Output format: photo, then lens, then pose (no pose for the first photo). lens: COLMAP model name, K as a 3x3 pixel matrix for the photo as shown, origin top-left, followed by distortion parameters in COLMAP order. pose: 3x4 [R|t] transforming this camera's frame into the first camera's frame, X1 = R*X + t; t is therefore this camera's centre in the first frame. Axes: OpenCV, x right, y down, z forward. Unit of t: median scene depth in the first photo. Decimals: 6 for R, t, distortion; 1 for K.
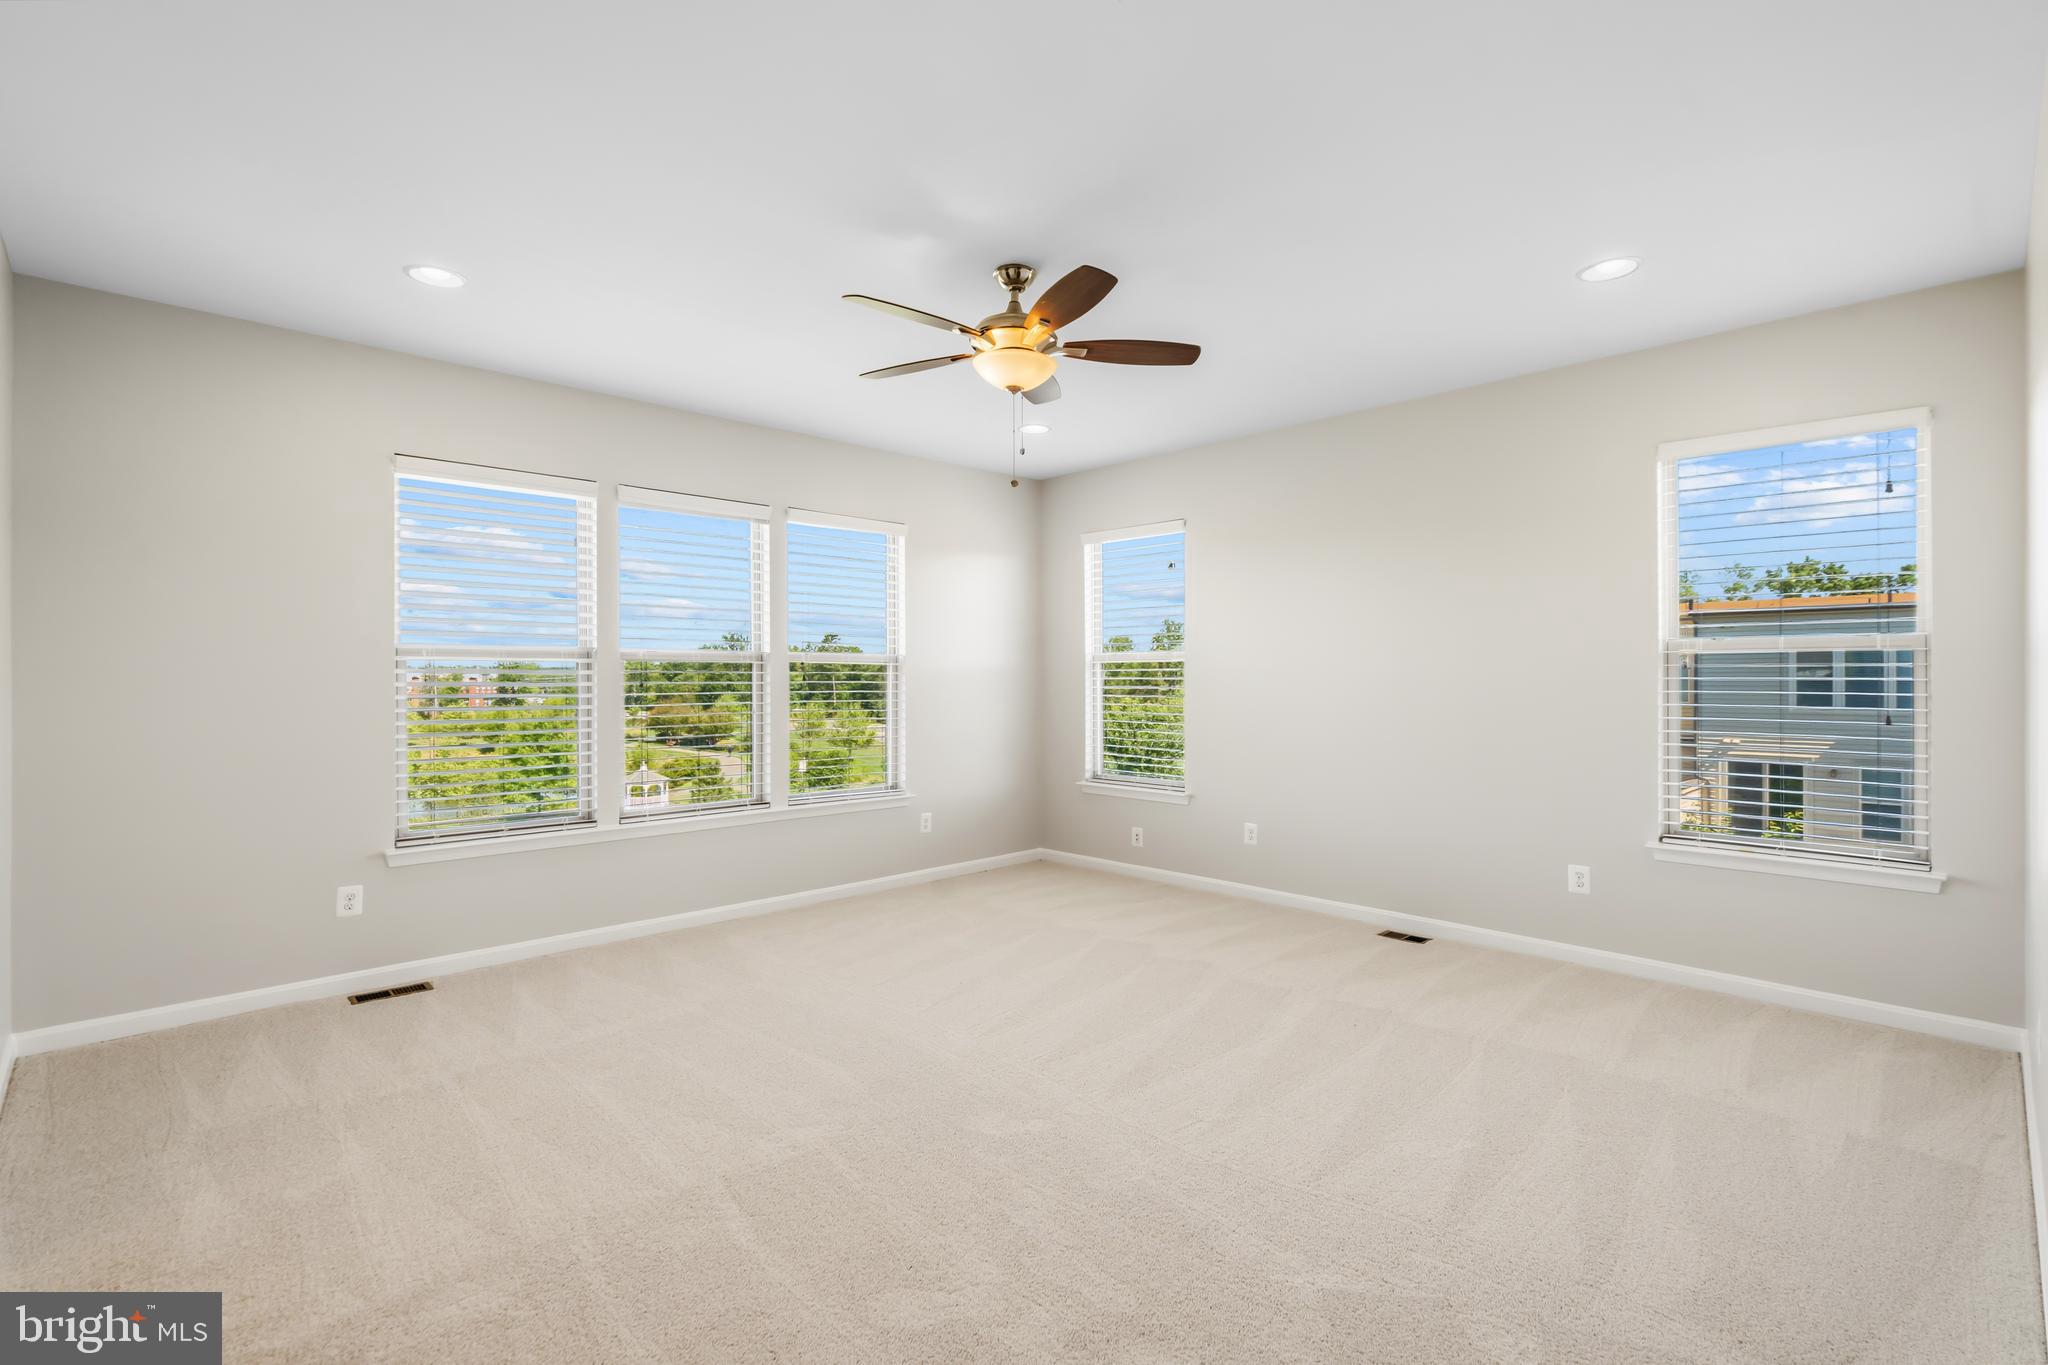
lens RADIAL K [[945.8, 0, 1012.8], [0, 945.8, 681.4], [0, 0, 1]] dist [-0.006997, 0.004244]
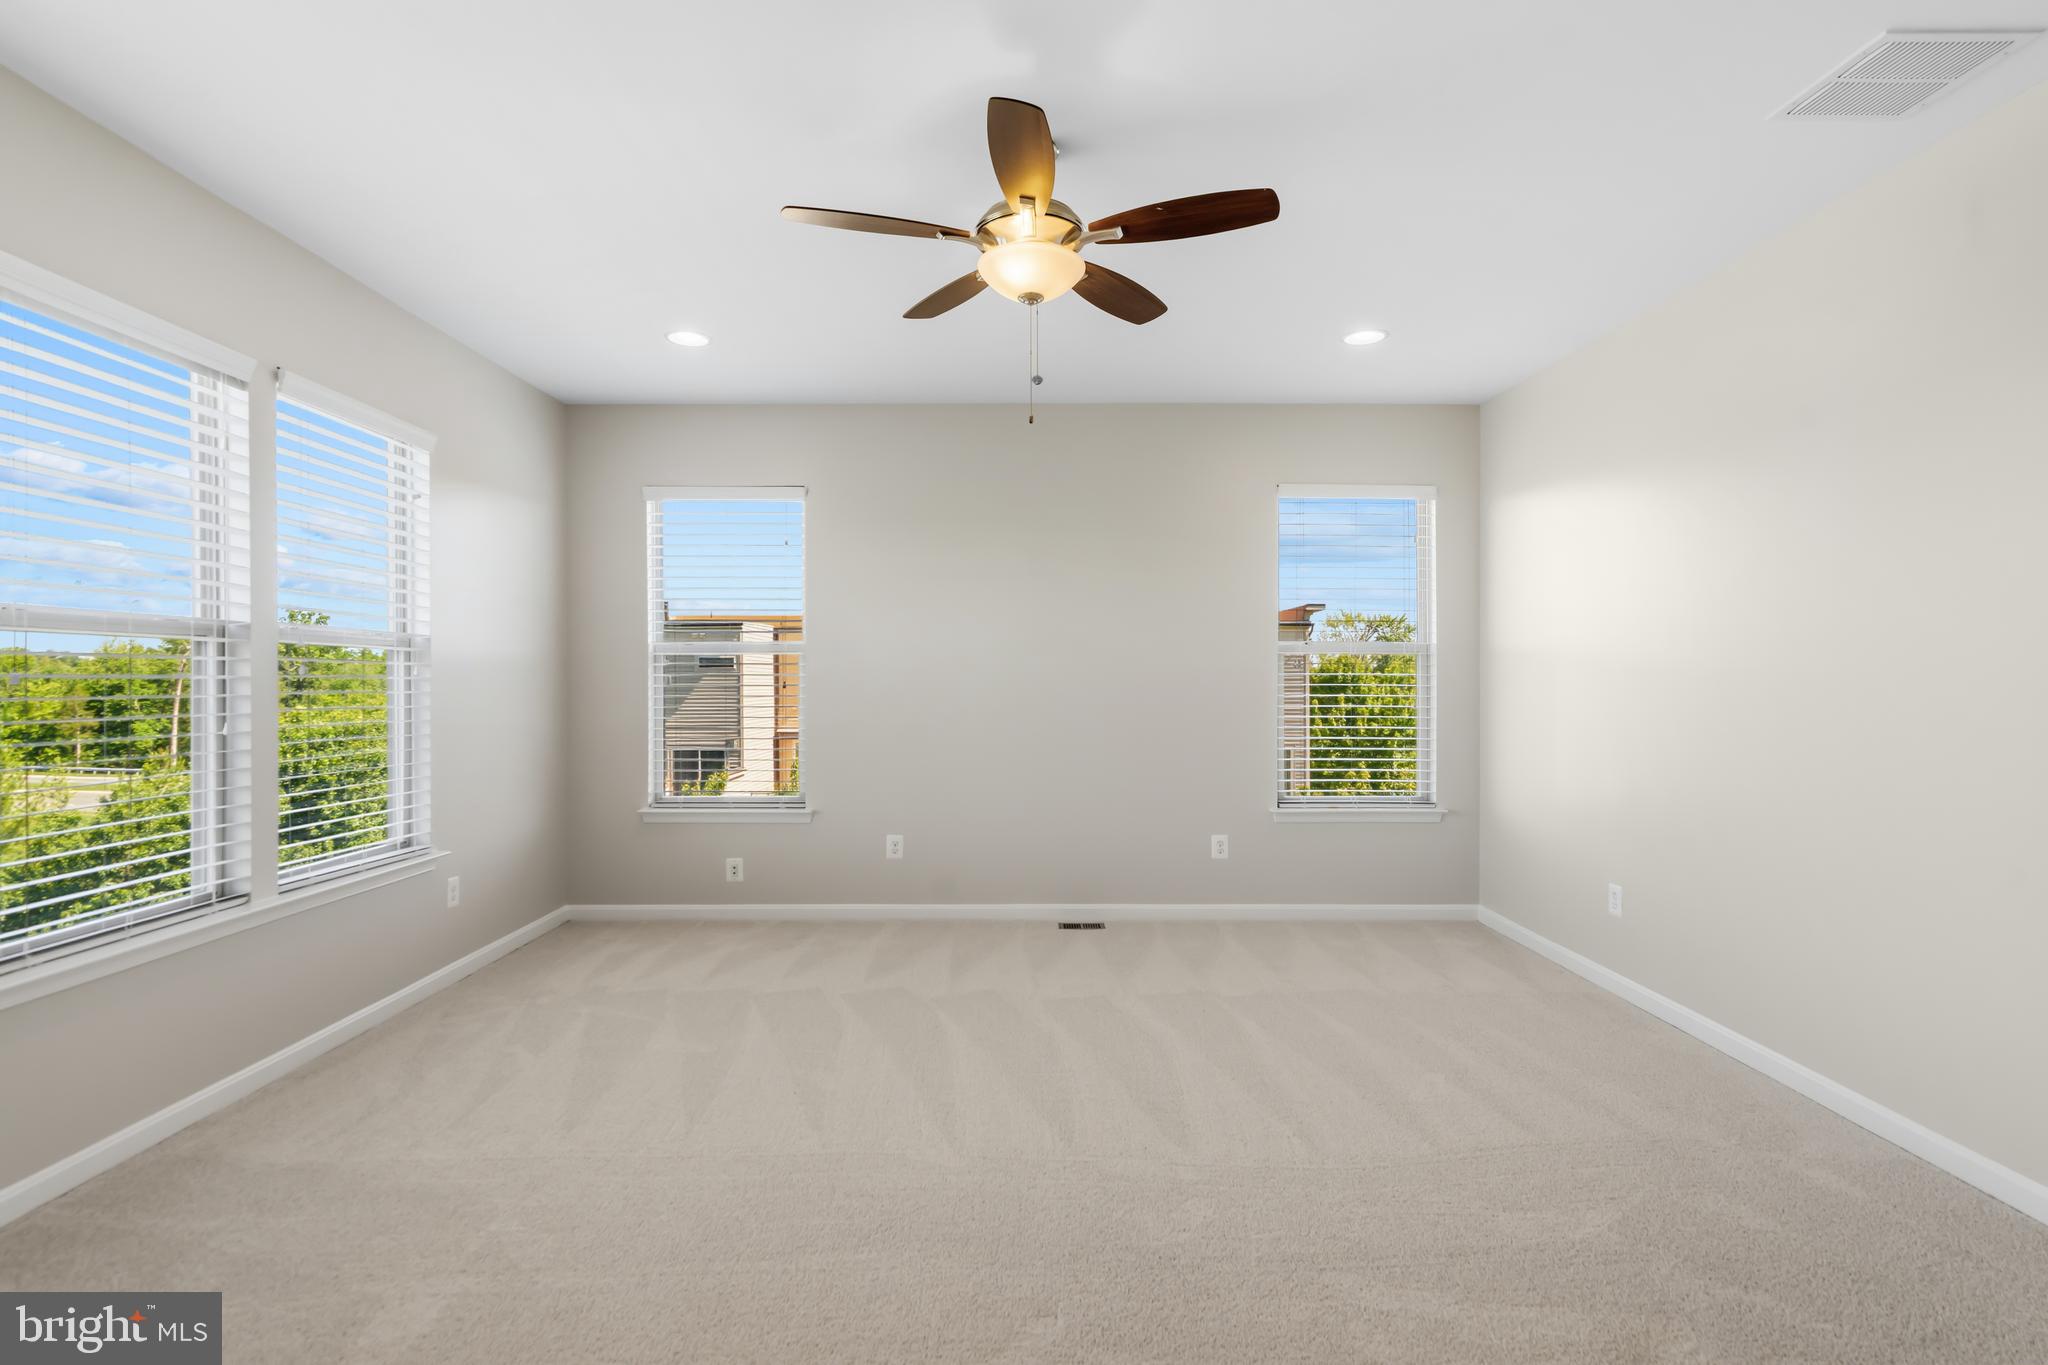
lens RADIAL K [[994.1, 0, 1026.9], [0, 994.1, 688.1], [0, 0, 1]] dist [0.004155, 0.000140]
pose [[0.684005, -0.004811, 0.729461, -0.353571], [0.002125, 0.999987, 0.004602, 0.005539], [-0.729474, -0.001598, 0.684007, 0.257303]]
